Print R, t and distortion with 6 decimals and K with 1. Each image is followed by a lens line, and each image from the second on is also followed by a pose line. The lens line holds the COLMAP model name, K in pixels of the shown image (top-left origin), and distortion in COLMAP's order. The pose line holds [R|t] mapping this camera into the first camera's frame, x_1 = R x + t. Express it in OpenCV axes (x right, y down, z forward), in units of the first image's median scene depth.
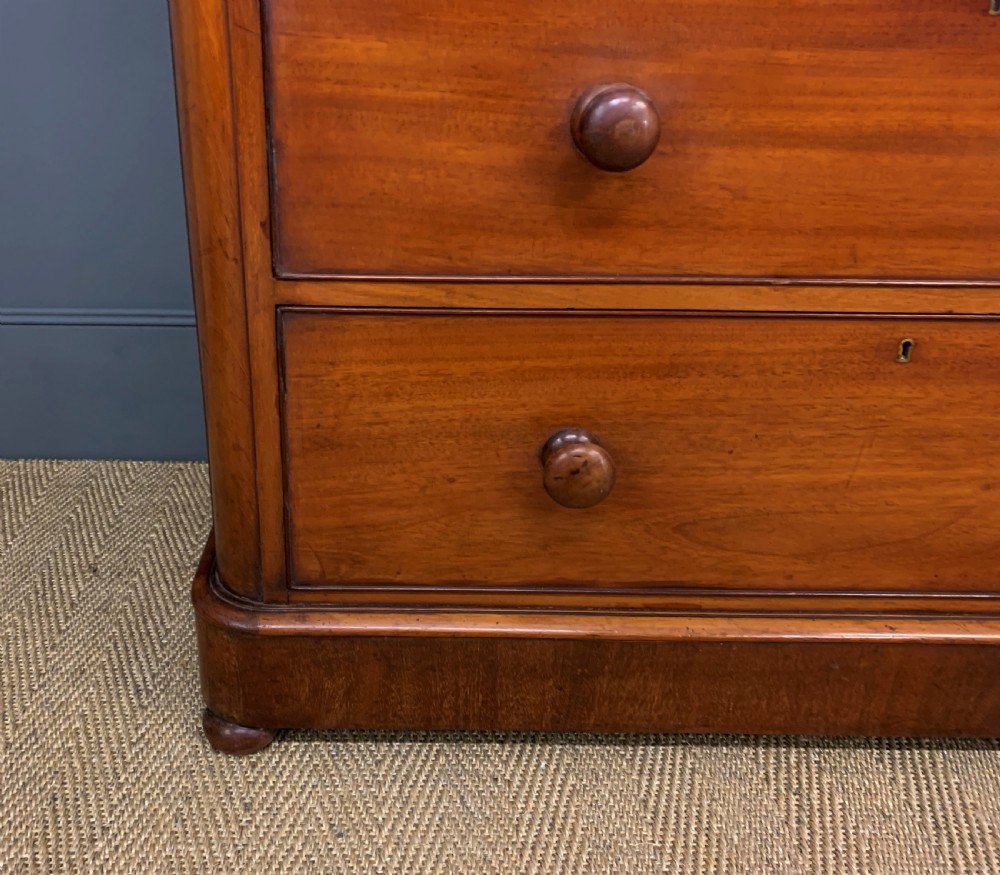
lens RADIAL K [[977.4, 0, 414.7], [0, 977.4, 445.5], [0, 0, 1]] dist [0.053828, 0.000000]
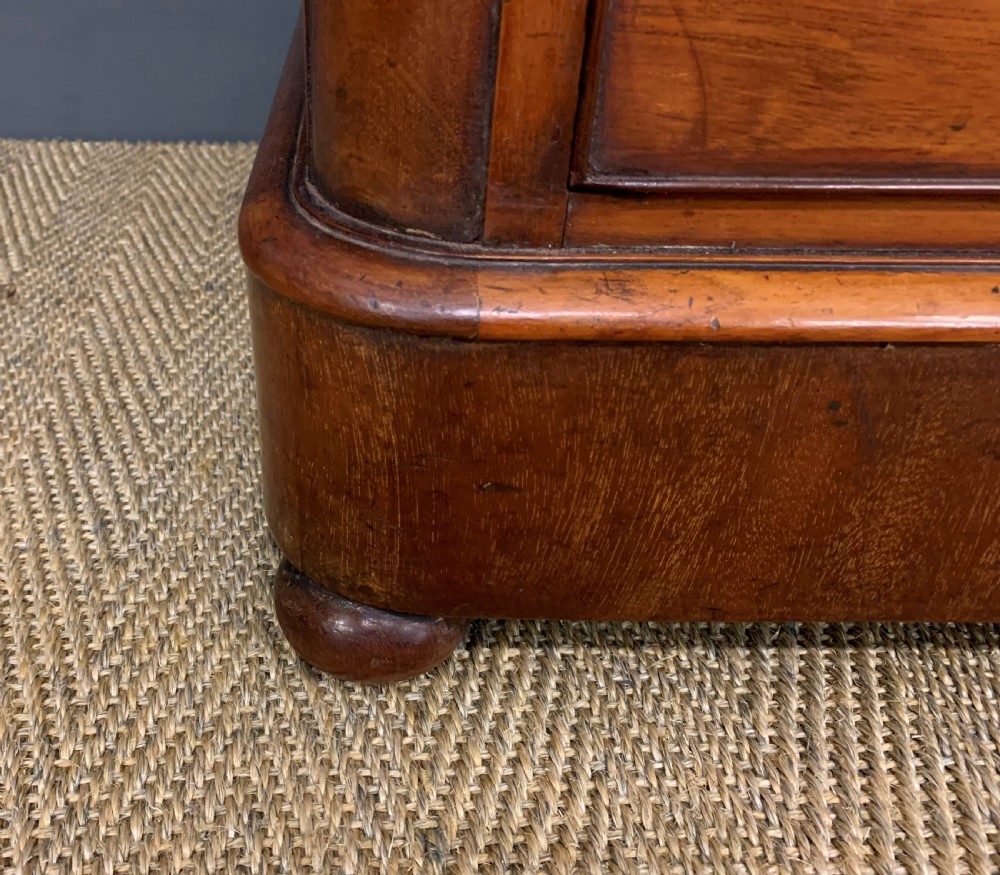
lens RADIAL K [[977.4, 0, 409.1], [0, 977.4, 436.2], [0, 0, 1]] dist [0.053828, 0.000000]
pose [[0.999827, -0.005408, 0.017786, -0.169564], [0.002779, 0.989483, 0.144626, 0.163225], [-0.018381, -0.144551, 0.989327, 0.631871]]
